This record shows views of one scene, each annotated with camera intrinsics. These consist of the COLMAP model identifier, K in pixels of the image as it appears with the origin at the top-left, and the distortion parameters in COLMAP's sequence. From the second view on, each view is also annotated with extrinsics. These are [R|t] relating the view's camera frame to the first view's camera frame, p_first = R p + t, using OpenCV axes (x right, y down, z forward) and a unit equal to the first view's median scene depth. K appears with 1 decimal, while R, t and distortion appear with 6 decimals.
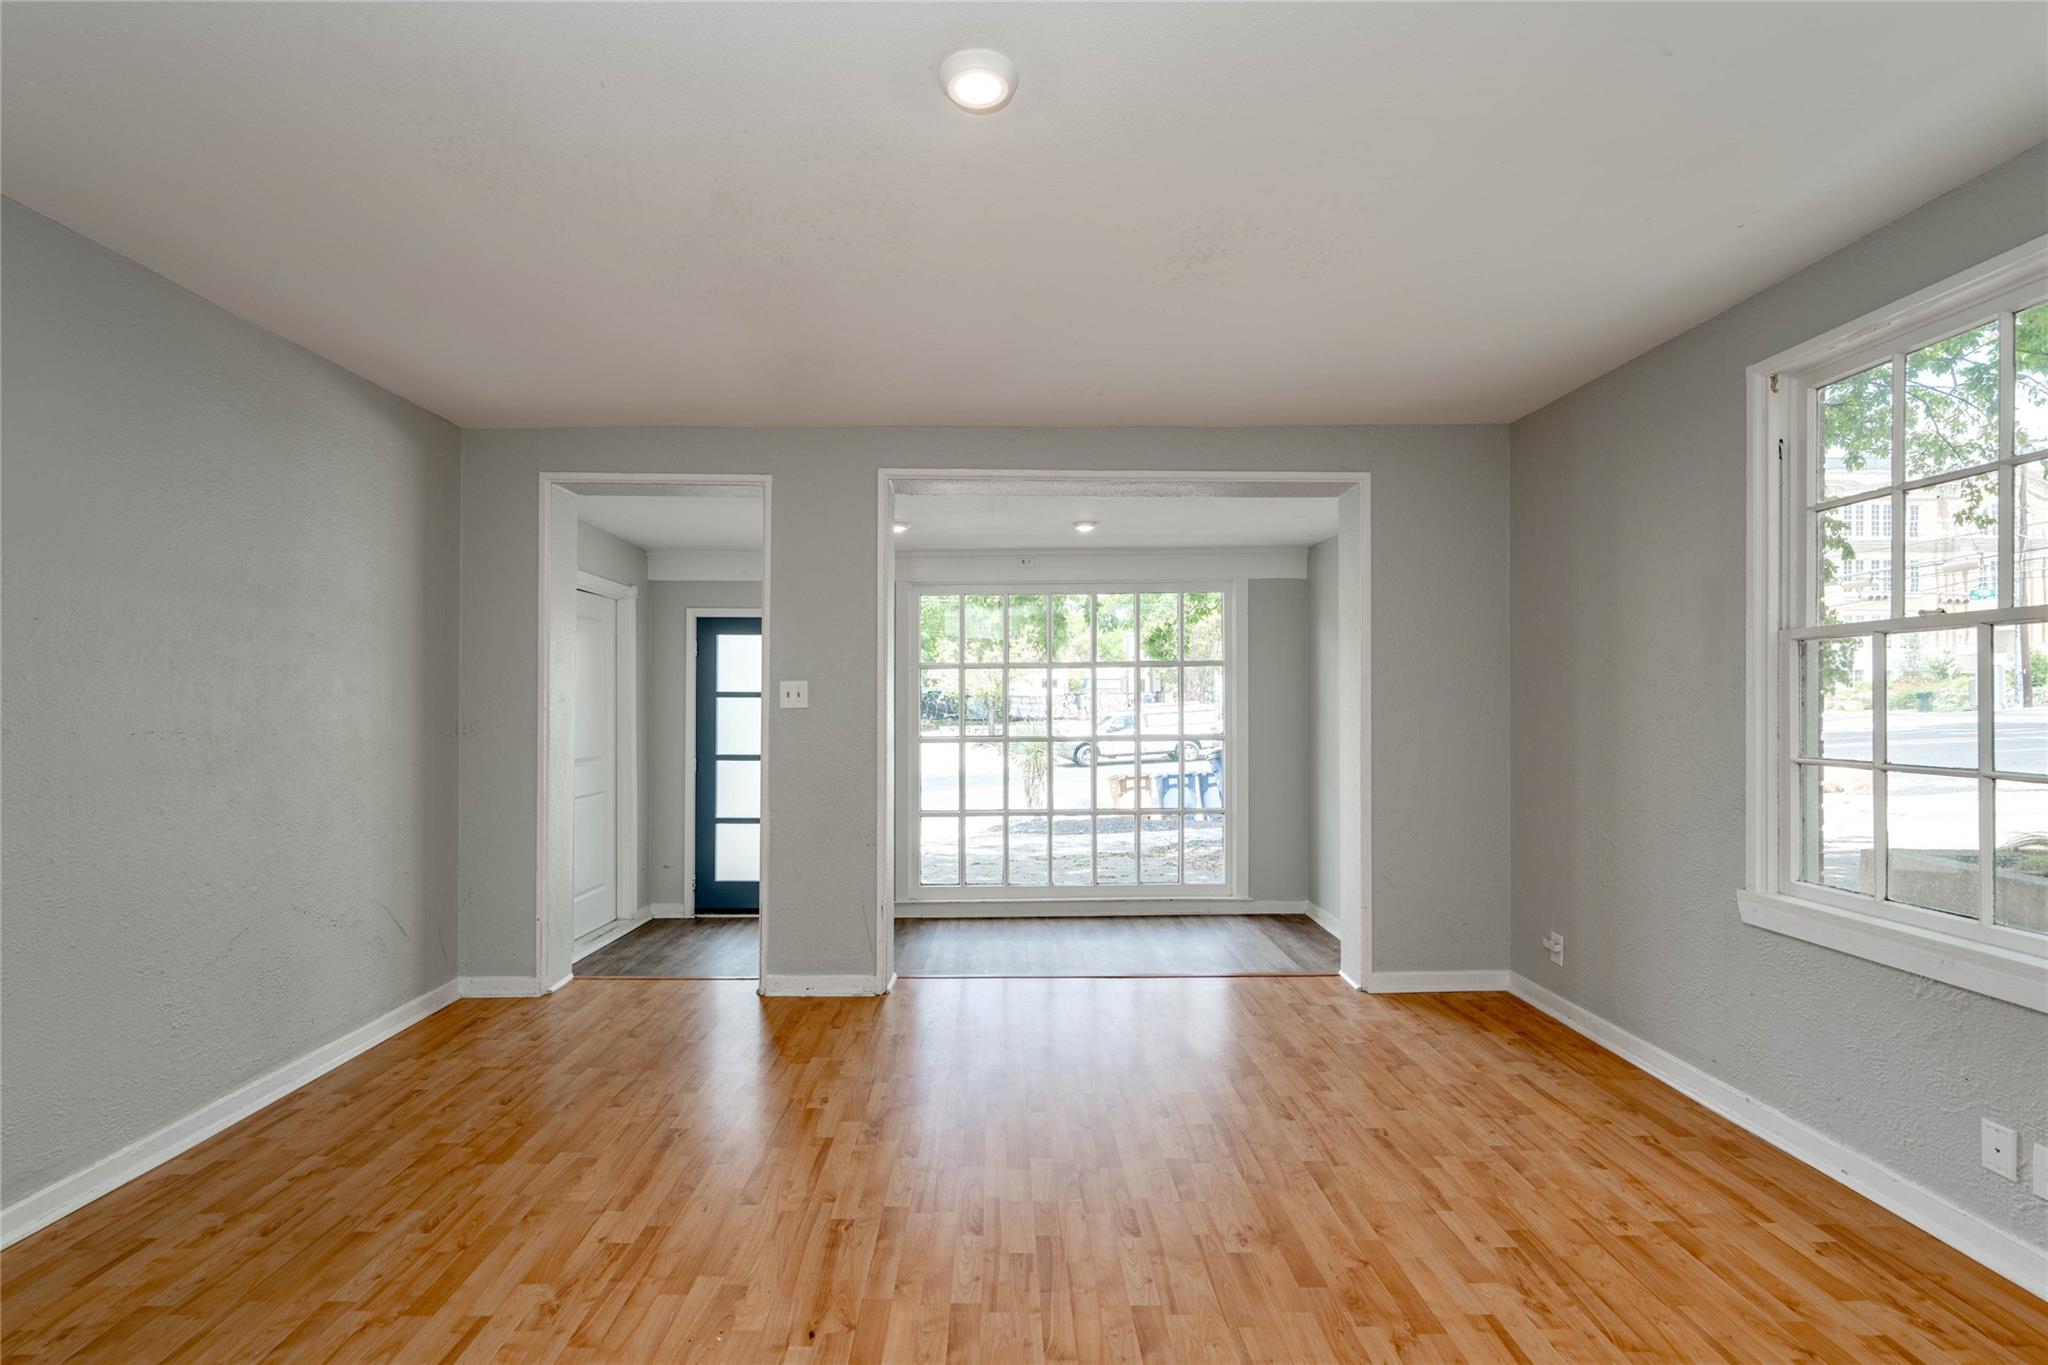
lens RADIAL K [[904.8, 0, 999.3], [0, 904.8, 694.9], [0, 0, 1]] dist [-0.001306, 0.000070]
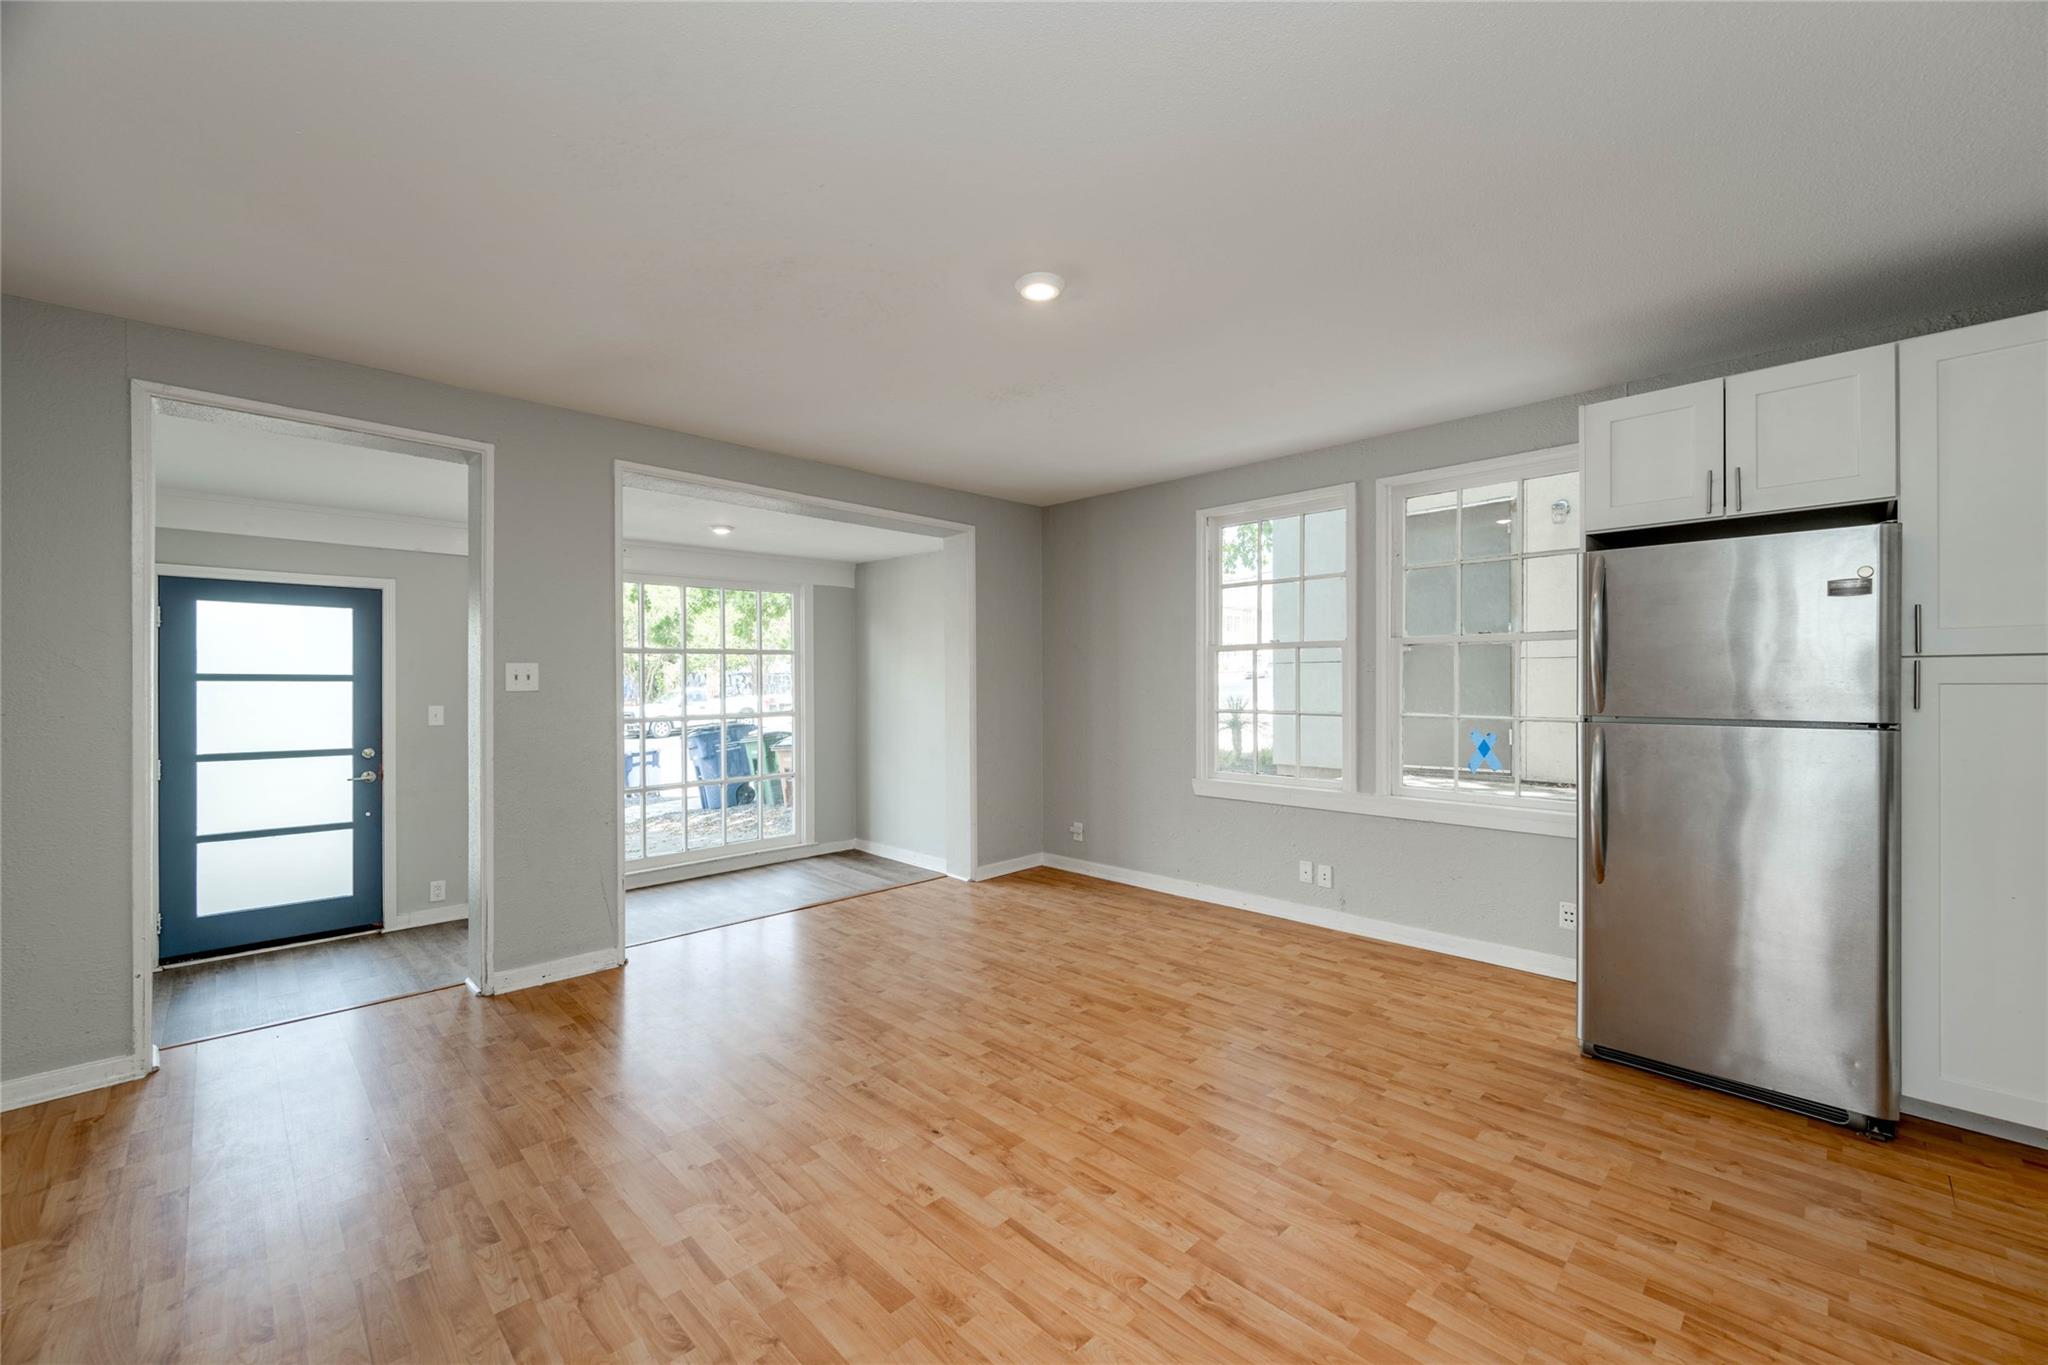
lens RADIAL K [[817.4, 0, 1030.4], [0, 817.4, 684.1], [0, 0, 1]] dist [-0.000618, -0.000175]
pose [[0.710367, -0.003668, 0.703822, -0.581582], [-0.000586, 0.999983, 0.005803, 0.001889], [-0.703831, -0.004534, 0.710353, -0.002108]]
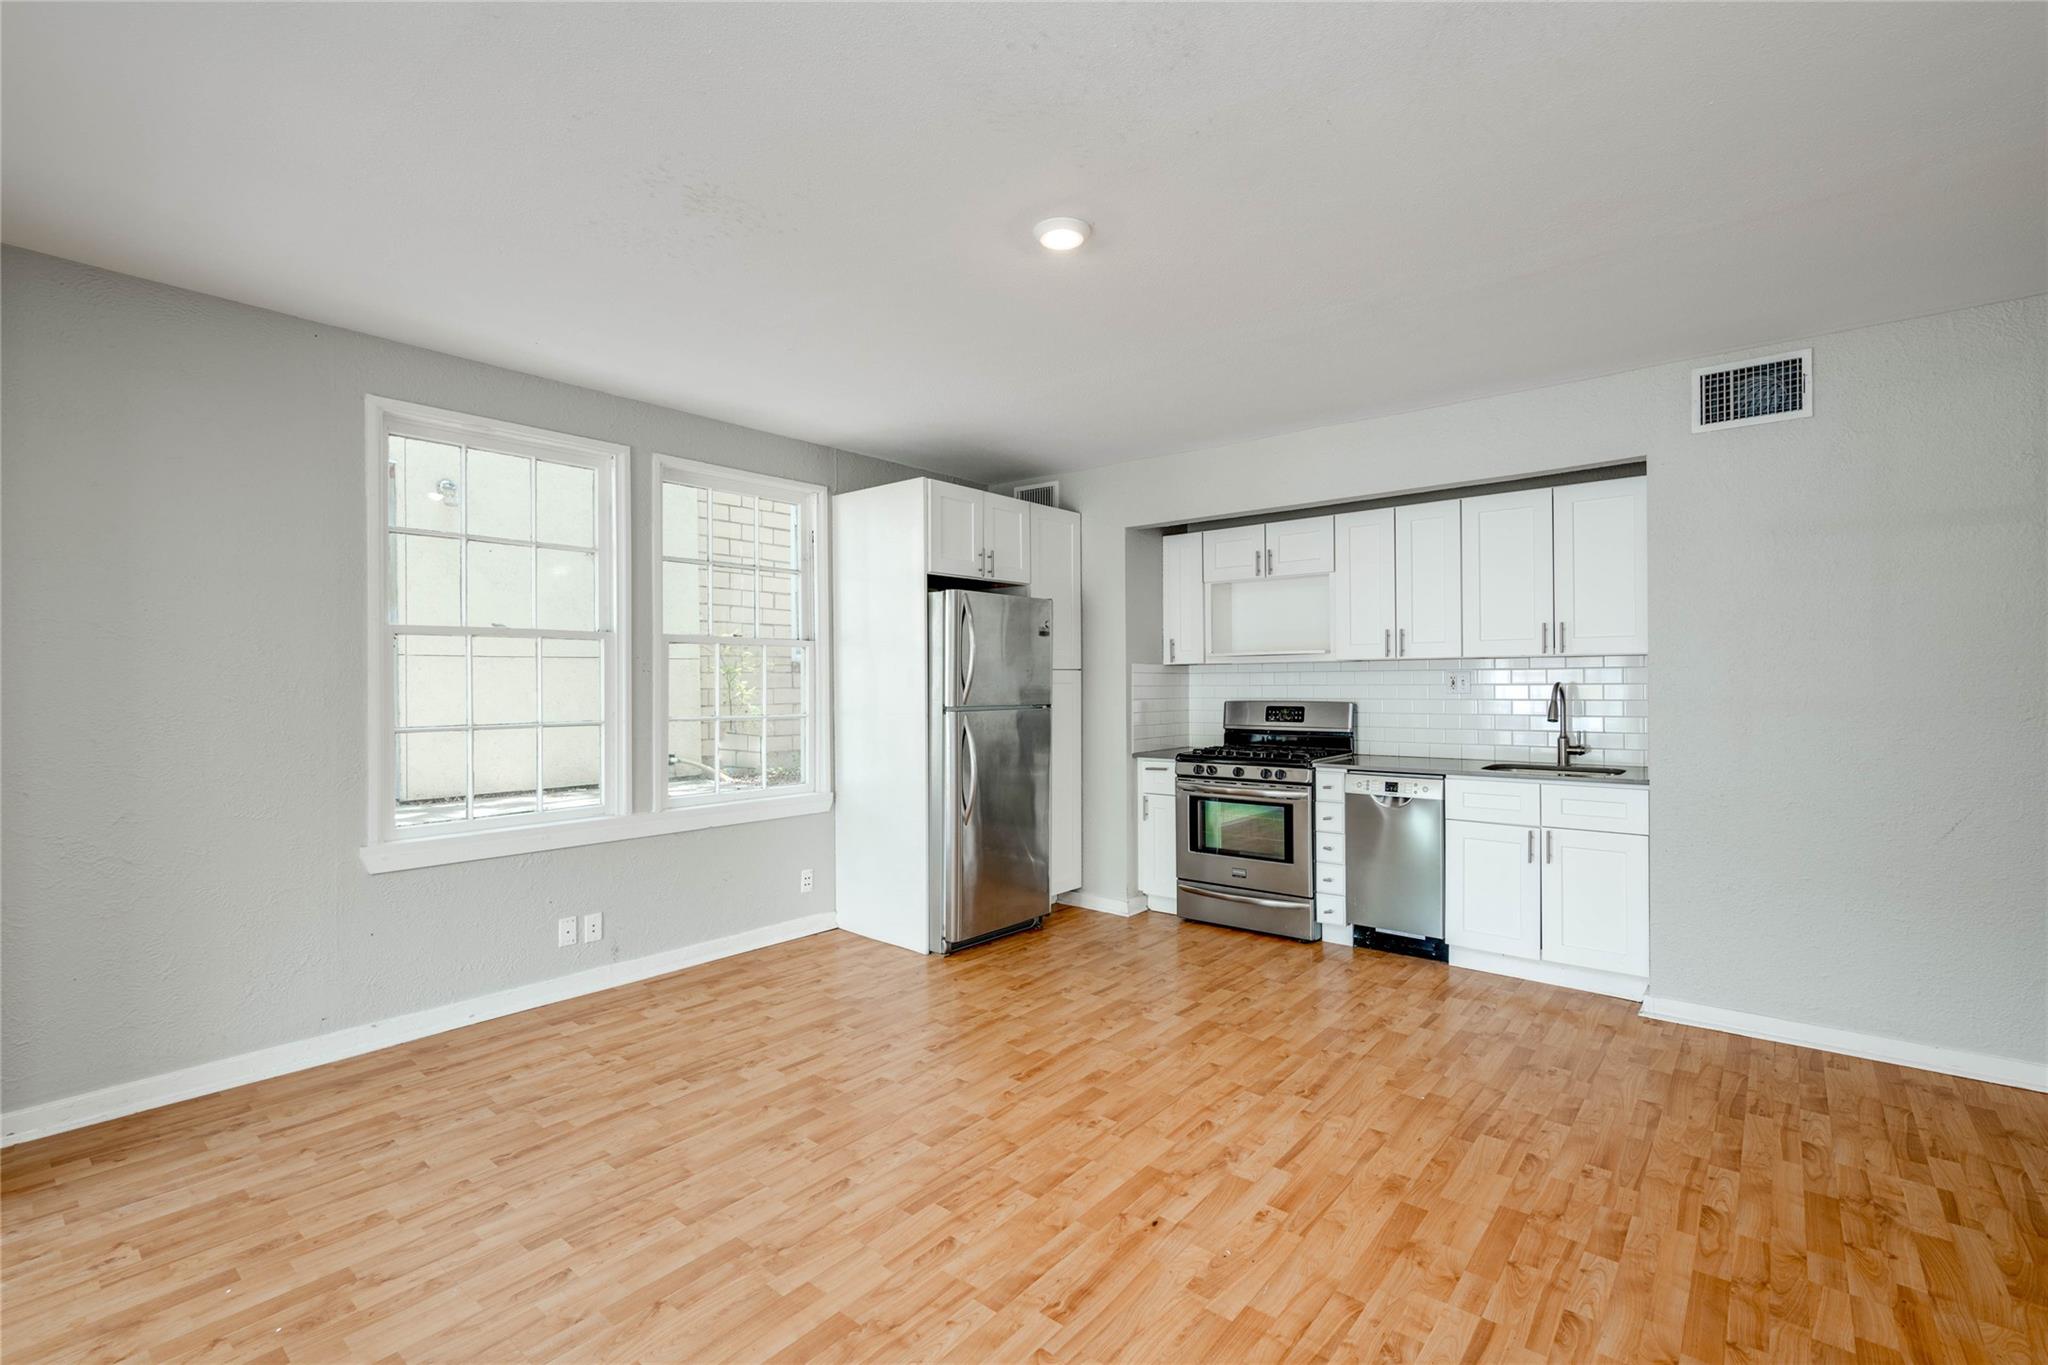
lens RADIAL K [[915.9, 0, 1015.6], [0, 915.9, 684.4], [0, 0, 1]] dist [-0.000289, 0.000390]
pose [[-0.765971, -0.000818, 0.642875, -0.485086], [-0.000741, 1.000000, 0.000389, 0.006172], [-0.642875, -0.000178, -0.765971, 1.181801]]
